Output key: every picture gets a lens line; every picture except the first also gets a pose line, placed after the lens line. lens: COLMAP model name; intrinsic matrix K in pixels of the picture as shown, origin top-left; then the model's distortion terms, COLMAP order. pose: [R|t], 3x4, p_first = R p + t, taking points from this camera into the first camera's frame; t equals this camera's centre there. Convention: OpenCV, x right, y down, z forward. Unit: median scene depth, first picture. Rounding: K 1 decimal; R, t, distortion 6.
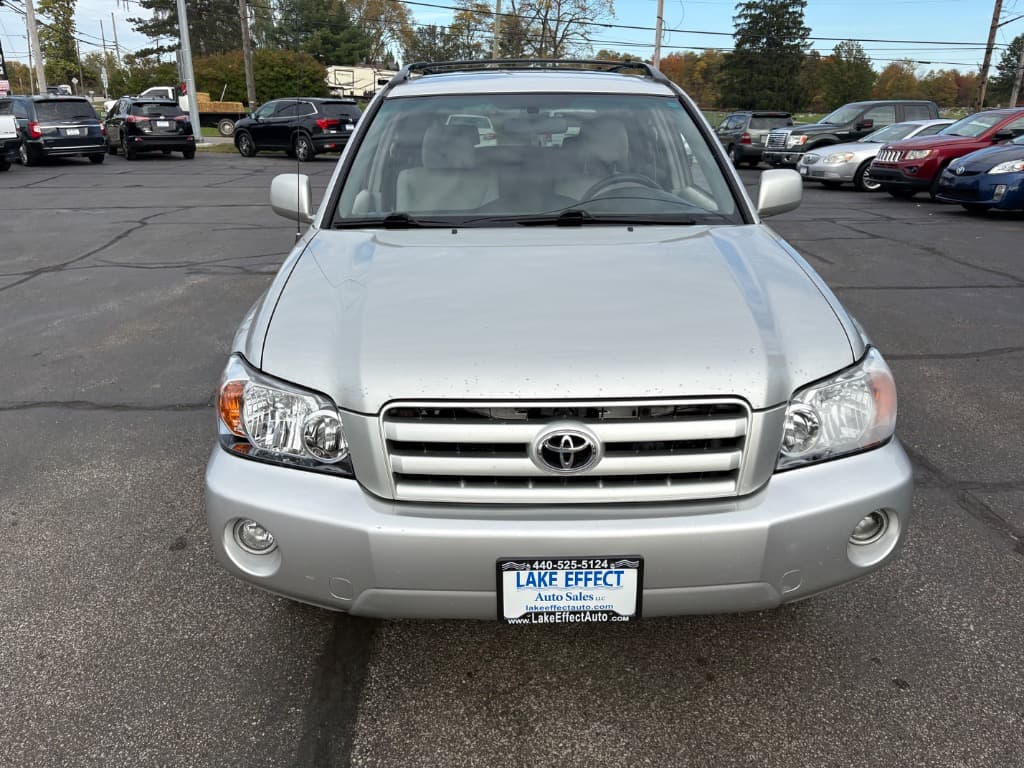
lens RADIAL K [[822.2, 0, 526.0], [0, 822.2, 378.3], [0, 0, 1]] dist [0.007408, 0.002436]
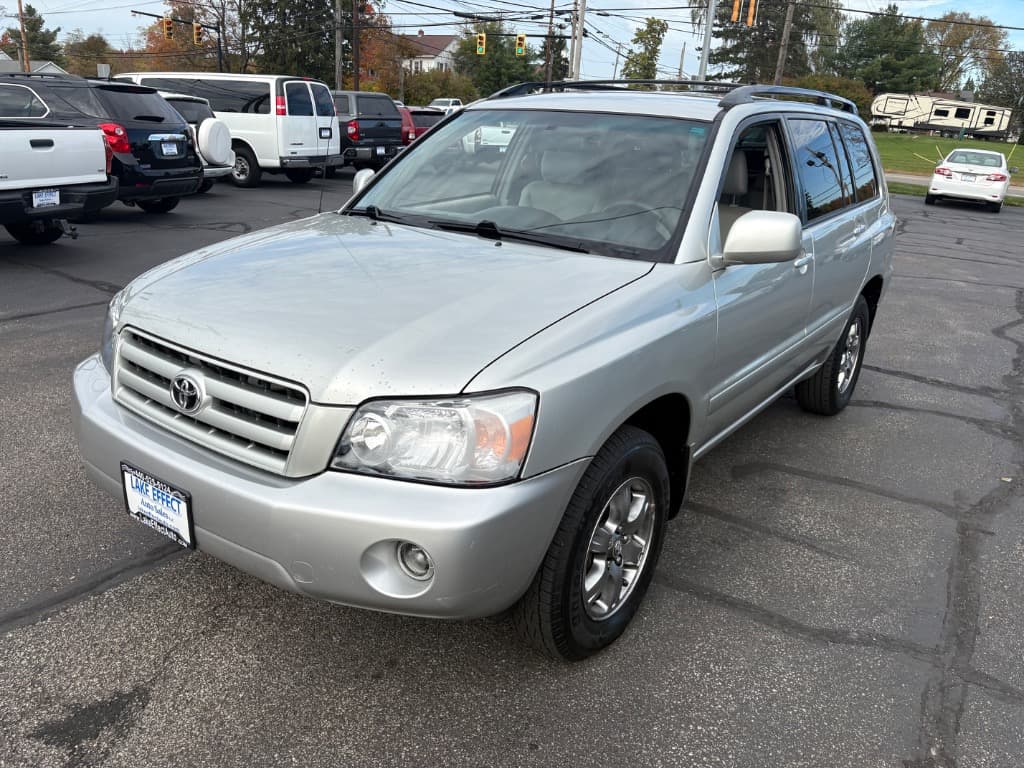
lens RADIAL K [[815.9, 0, 512.0], [0, 815.9, 384.0], [0, 0, 1]] dist [0.079389, -0.084428]
pose [[0.774094, 0.233241, -0.588538, 1.042498], [-0.247560, 0.967154, 0.057677, -0.102897], [0.582660, 0.101051, 0.806410, 0.285737]]
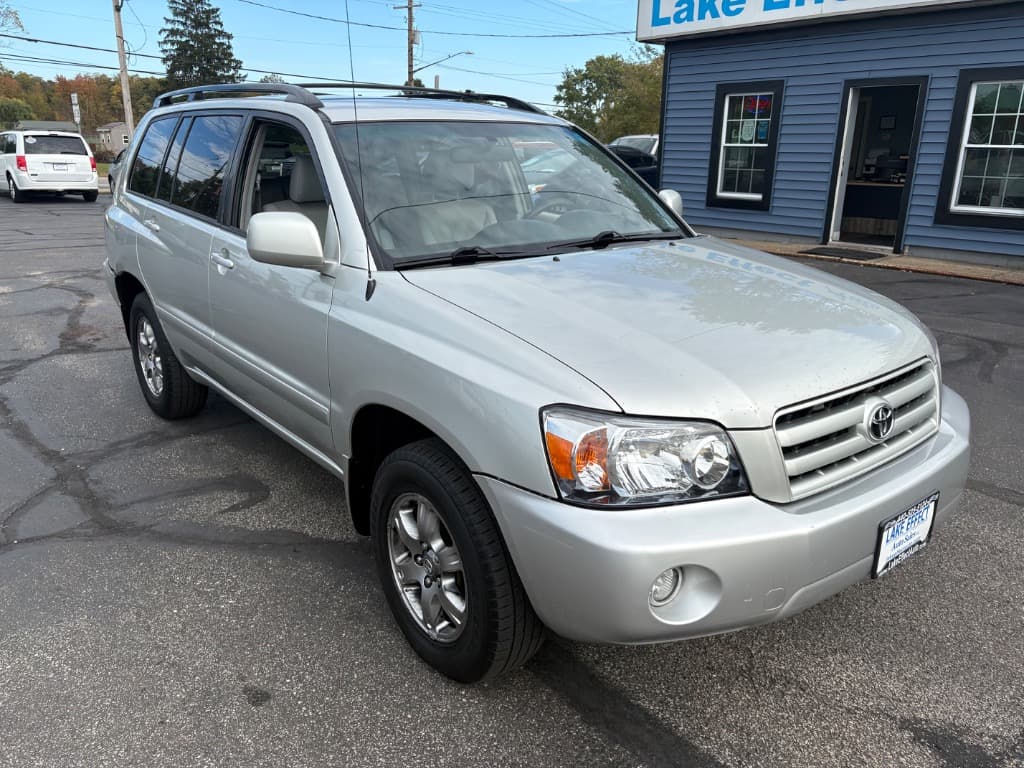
lens RADIAL K [[802.9, 0, 512.0], [0, 802.9, 384.0], [0, 0, 1]] dist [0.016240, 0.004934]
pose [[0.775427, -0.171108, 0.607811, -0.992488], [0.183424, 0.982116, 0.042474, -0.106785], [-0.604209, 0.078551, 0.792945, 0.362767]]
